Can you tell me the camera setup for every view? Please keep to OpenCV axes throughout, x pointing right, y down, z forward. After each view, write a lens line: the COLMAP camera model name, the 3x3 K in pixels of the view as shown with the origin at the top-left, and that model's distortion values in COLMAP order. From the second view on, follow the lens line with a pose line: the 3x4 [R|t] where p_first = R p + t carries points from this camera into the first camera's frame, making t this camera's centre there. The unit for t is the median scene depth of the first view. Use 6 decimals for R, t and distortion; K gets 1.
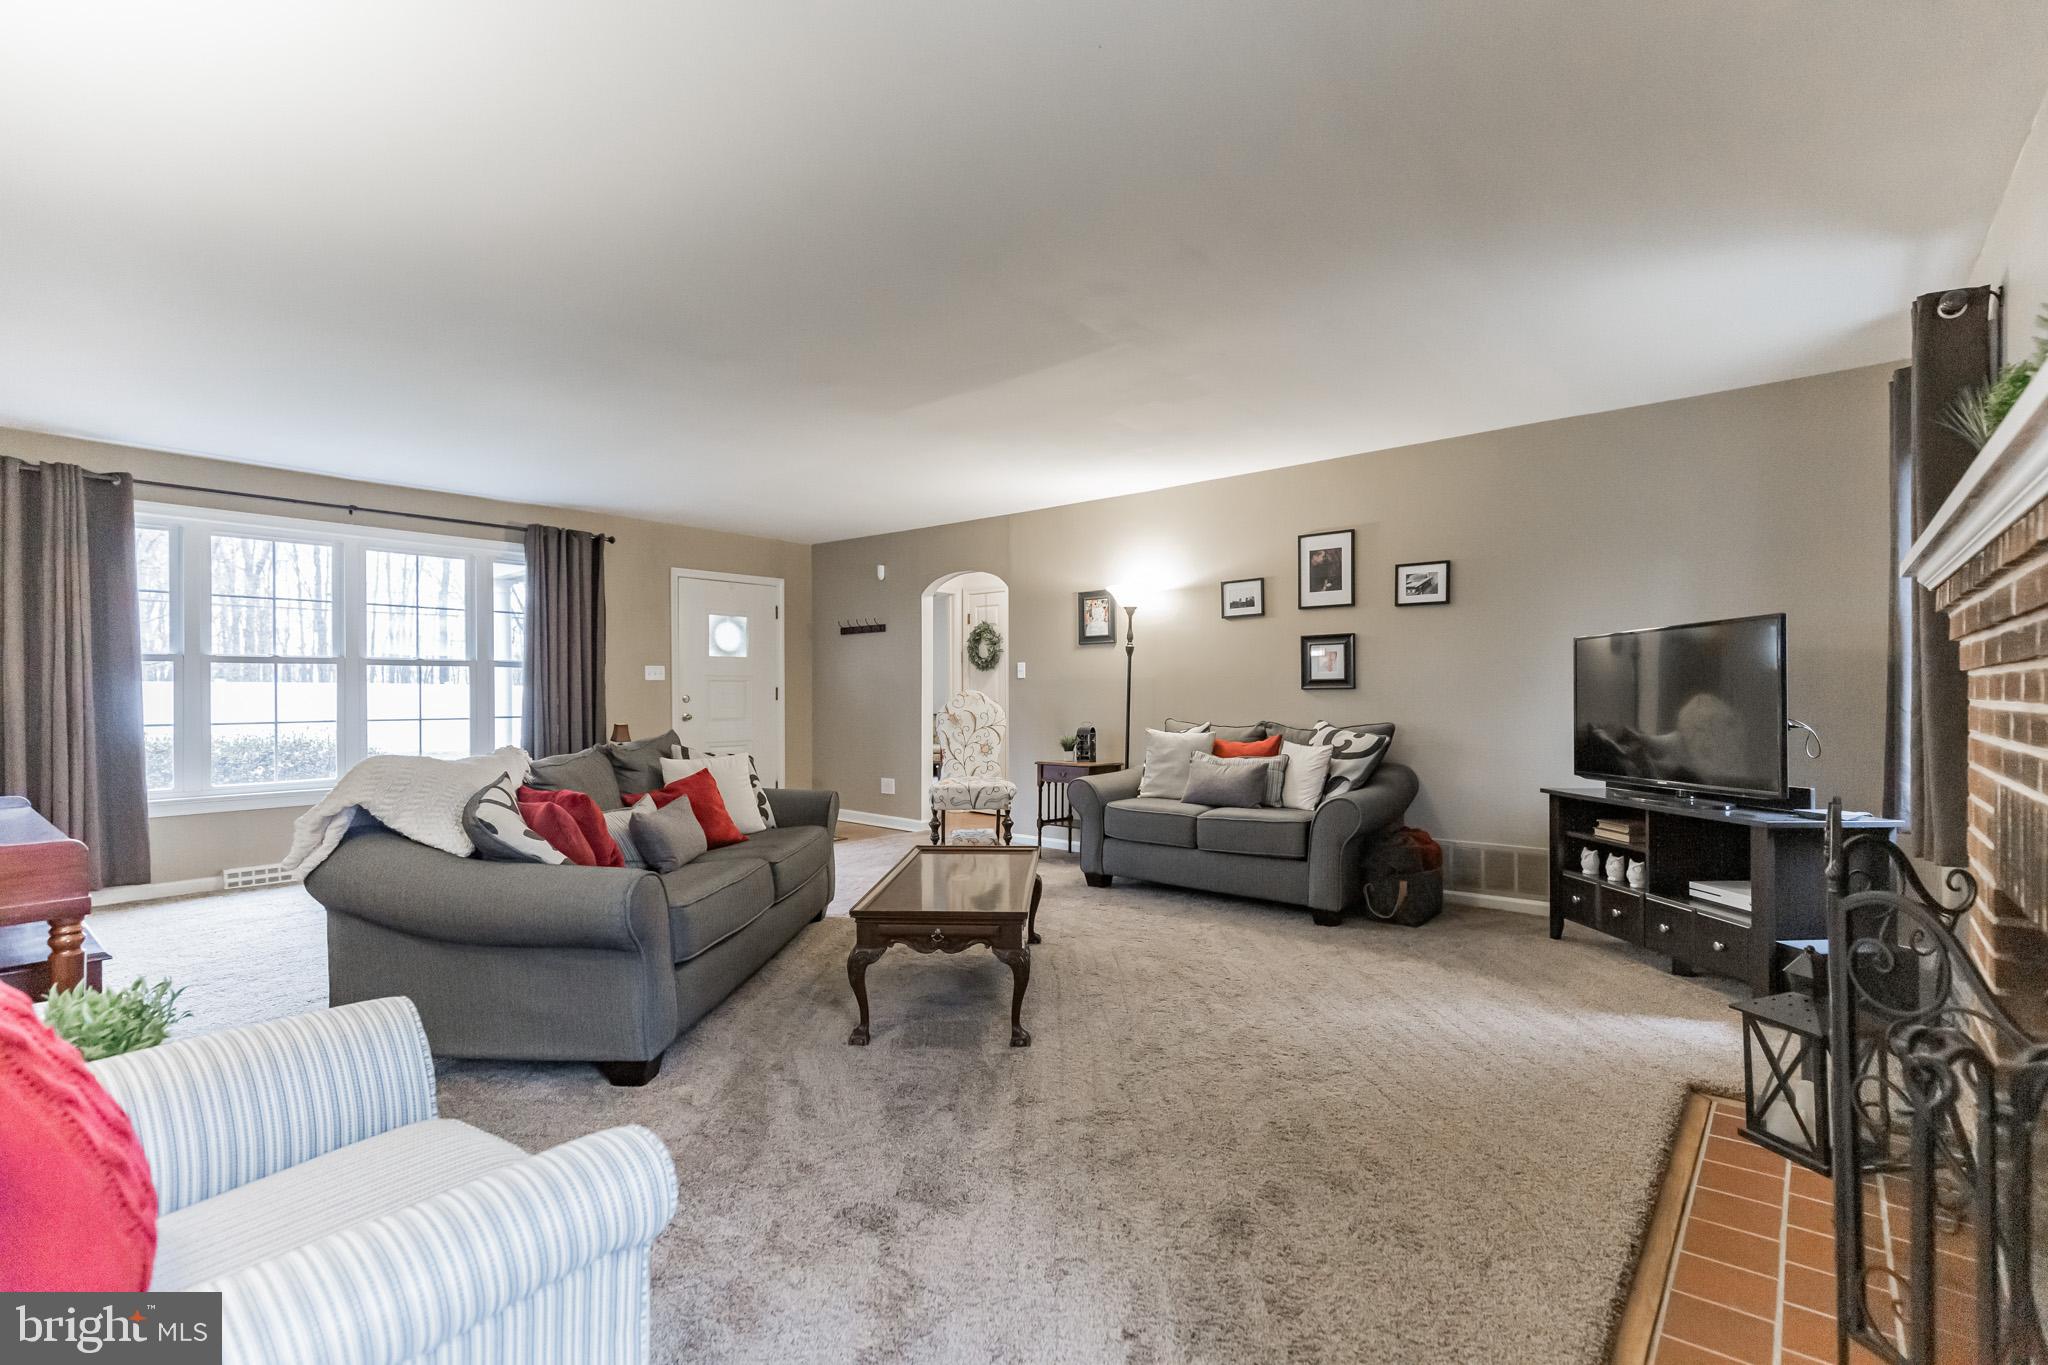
lens RADIAL K [[938.3, 0, 1044.9], [0, 938.3, 687.6], [0, 0, 1]] dist [-0.046908, 0.024619]
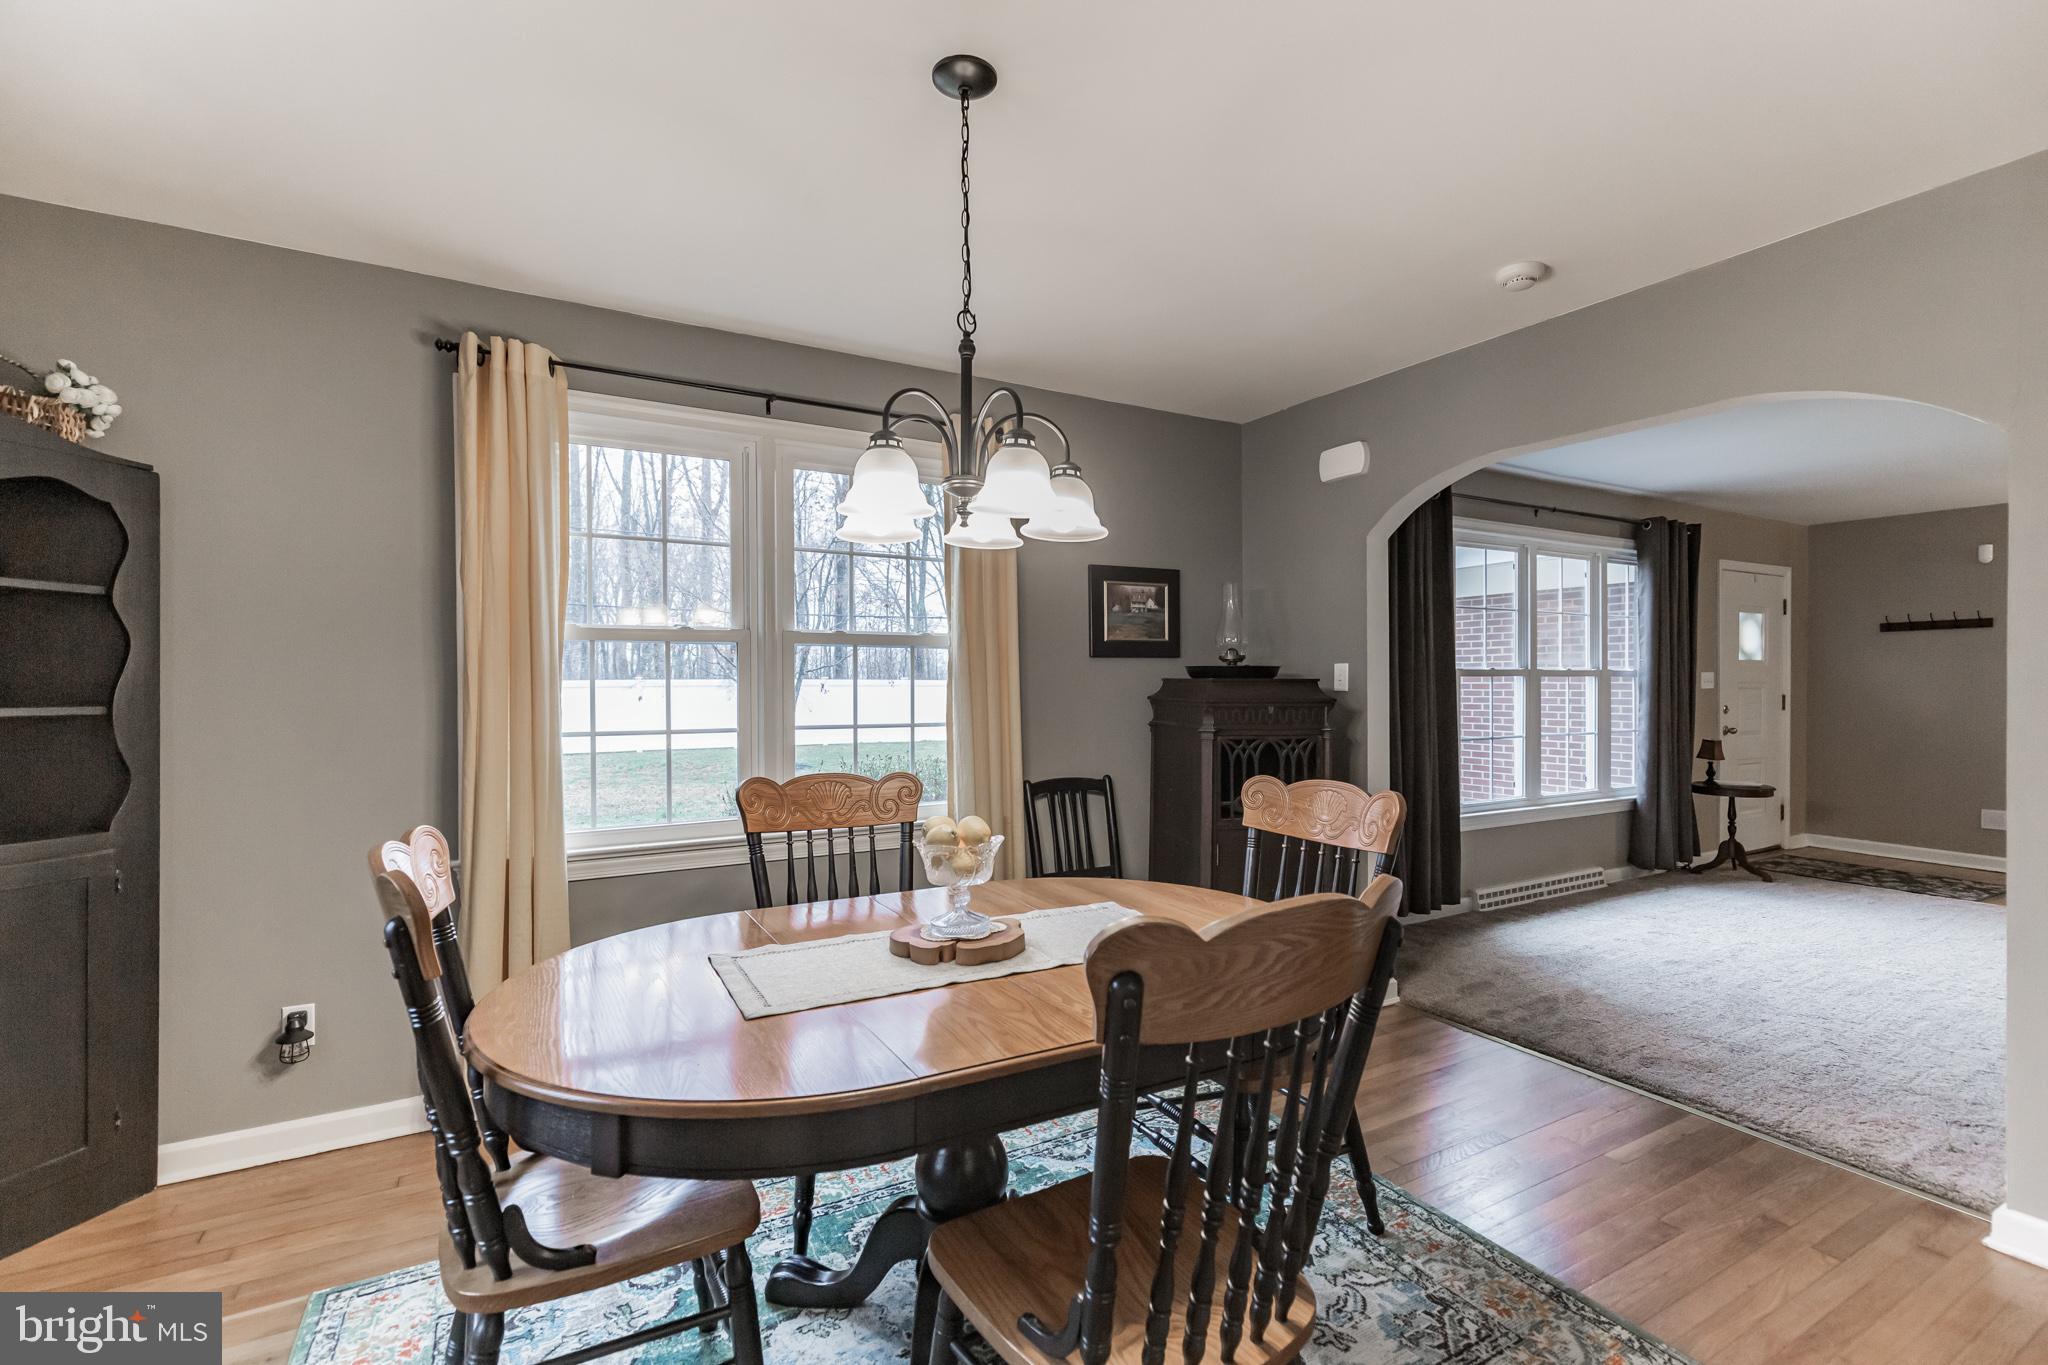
lens RADIAL K [[912.5, 0, 1024.0], [0, 912.5, 682.5], [0, 0, 1]] dist [0.001014, 0.000094]
pose [[0.930493, -0.002263, -0.366303, -1.381581], [0.003668, 0.999988, 0.003139, -0.036444], [0.366291, -0.004264, 0.930491, -0.080985]]
